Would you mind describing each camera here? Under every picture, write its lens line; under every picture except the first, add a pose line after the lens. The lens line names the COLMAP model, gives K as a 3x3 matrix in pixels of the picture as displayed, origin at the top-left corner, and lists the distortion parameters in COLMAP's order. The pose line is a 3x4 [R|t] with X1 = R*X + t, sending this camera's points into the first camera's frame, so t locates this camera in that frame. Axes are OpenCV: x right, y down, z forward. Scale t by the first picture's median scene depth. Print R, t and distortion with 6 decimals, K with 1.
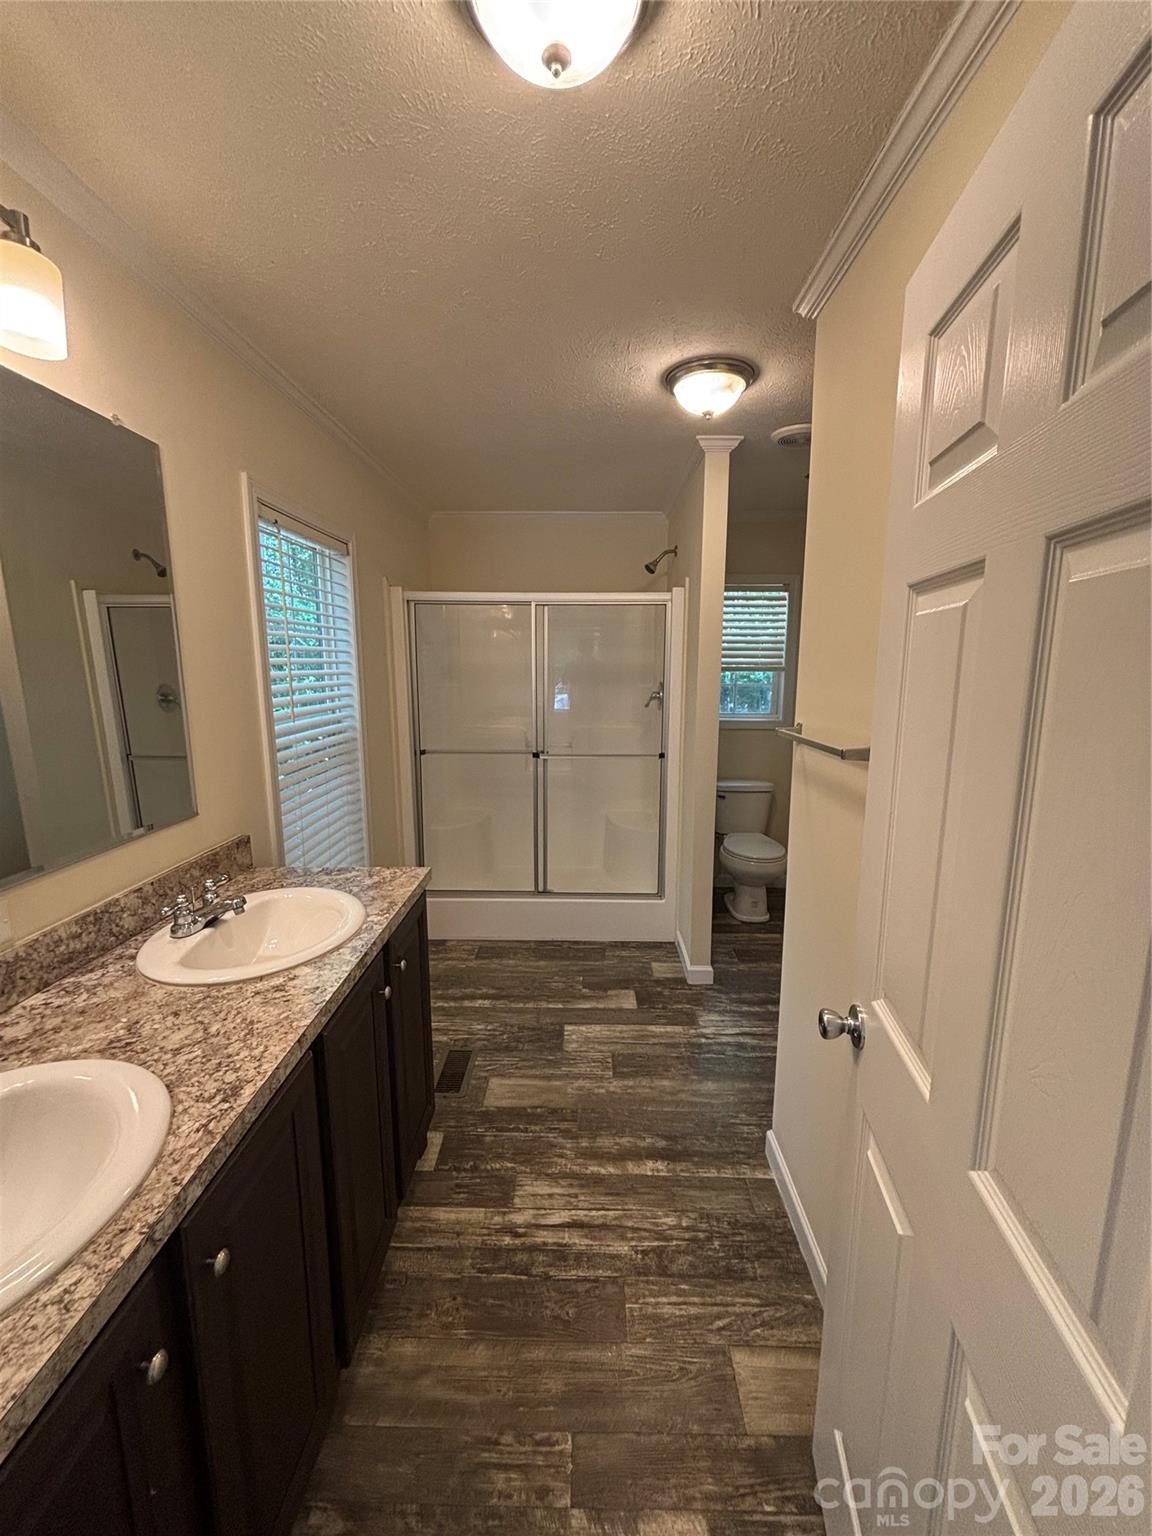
lens RADIAL K [[620.9, 0, 576.0], [0, 620.9, 768.0], [0, 0, 1]] dist [0.007035, -0.000046]
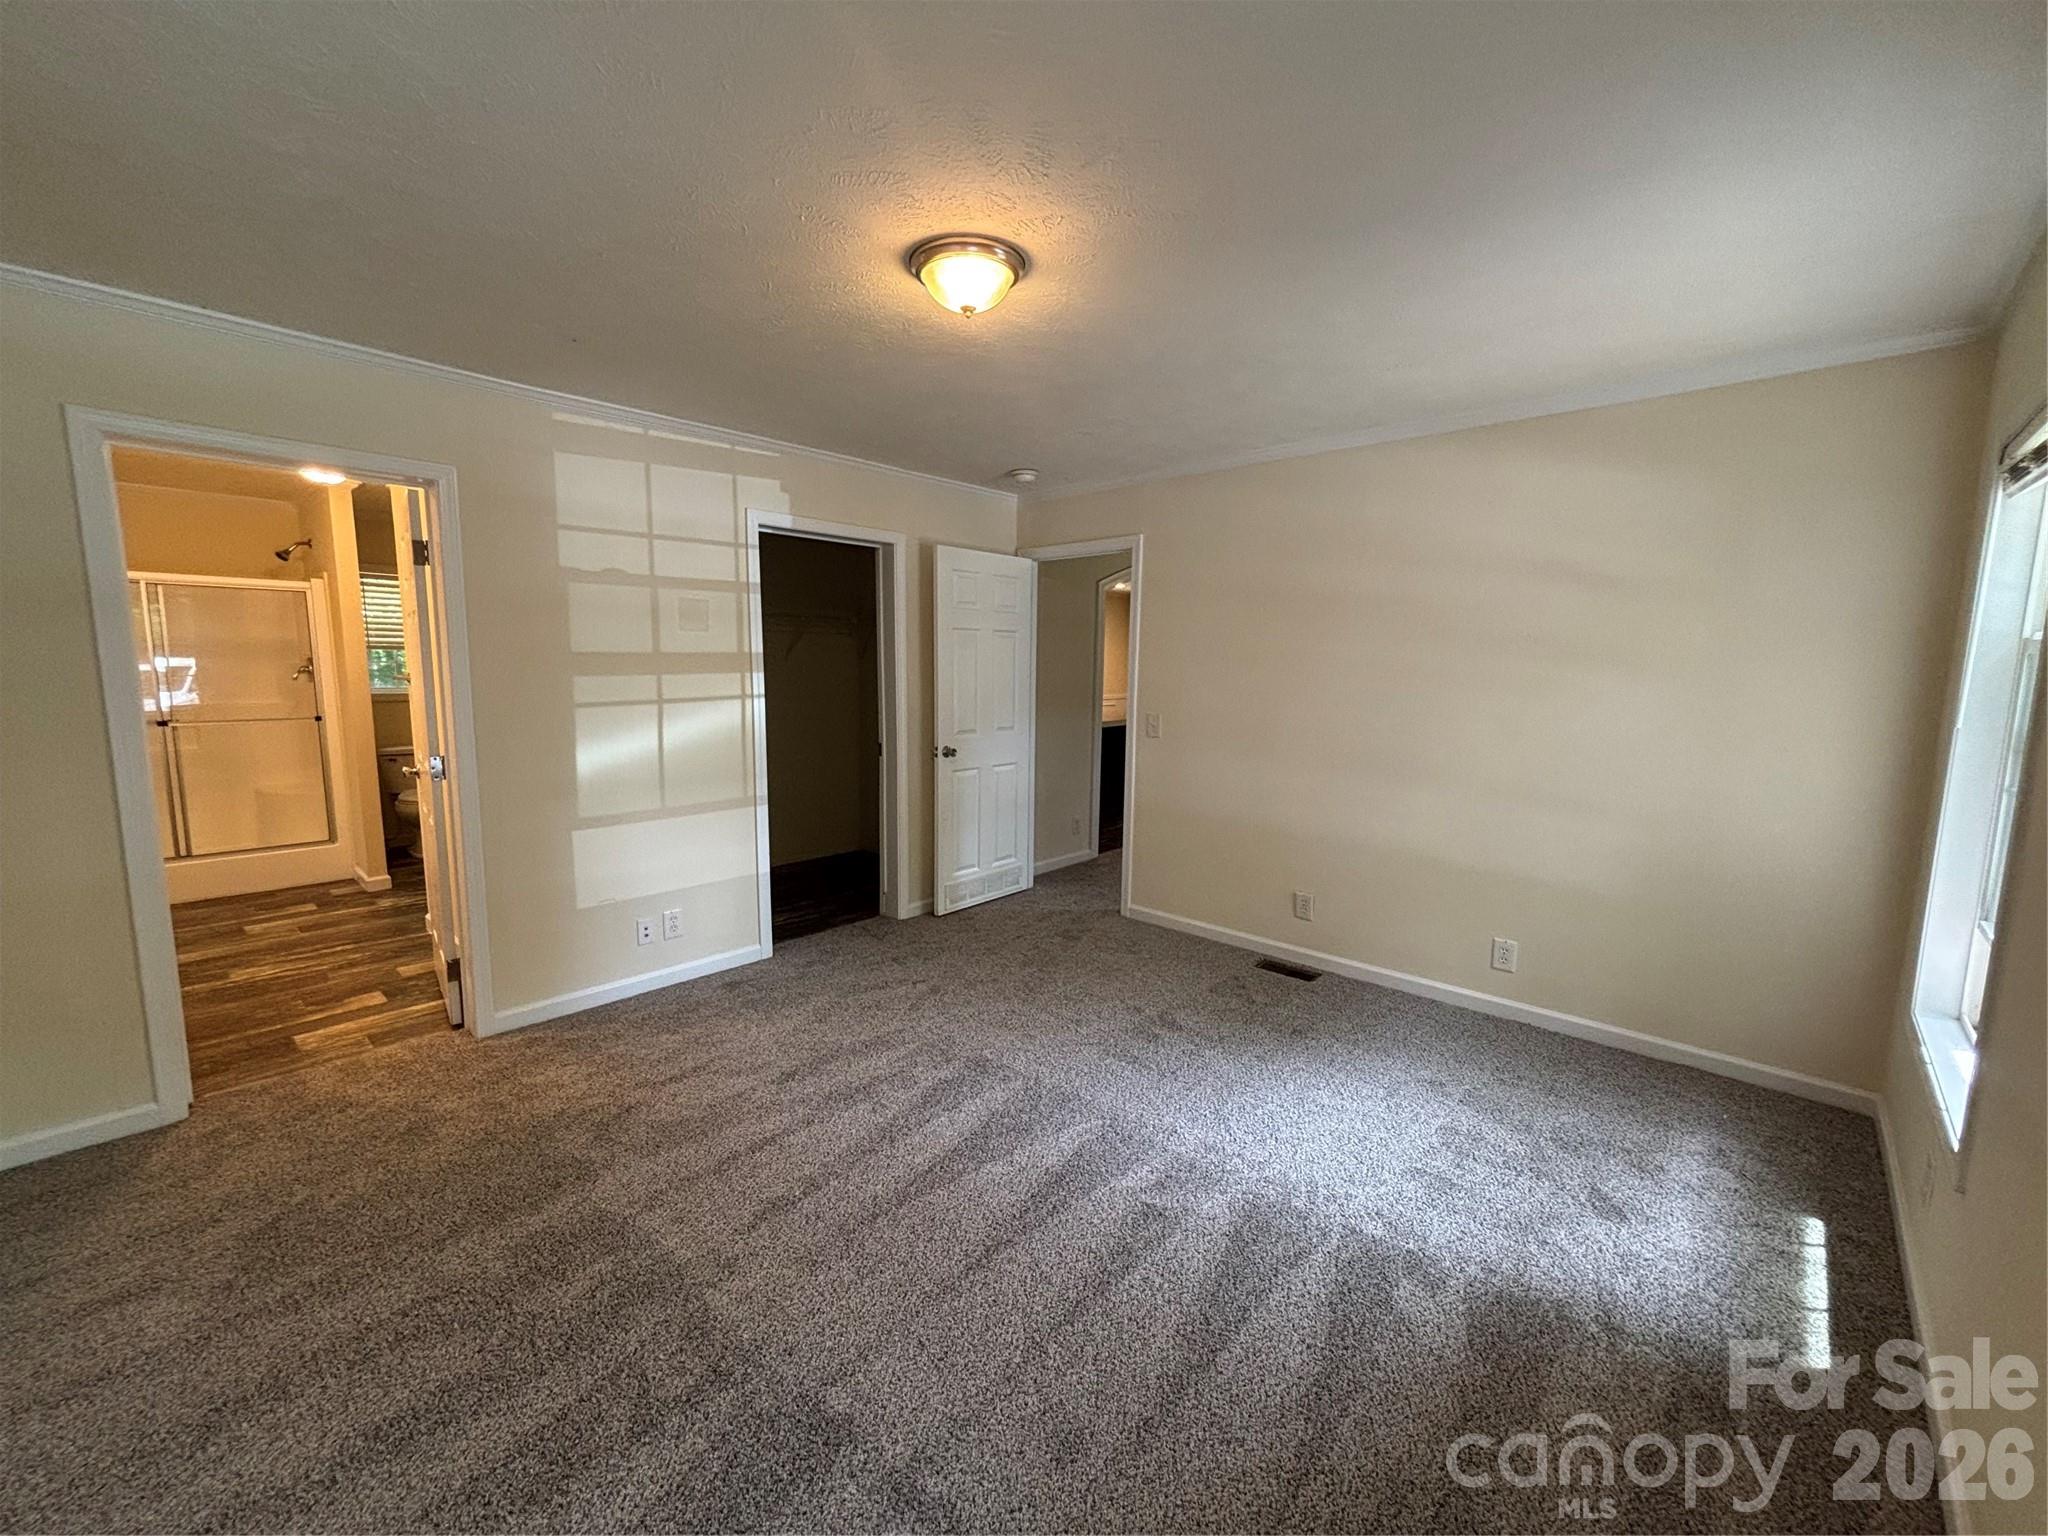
lens RADIAL K [[827.9, 0, 1024.0], [0, 827.9, 768.0], [0, 0, 1]] dist [0.007035, -0.000046]
pose [[0.664661, -0.091737, 0.741492, -0.158164], [0.112611, 0.993396, 0.021960, 0.199519], [-0.738610, 0.068905, 0.670602, -1.094273]]
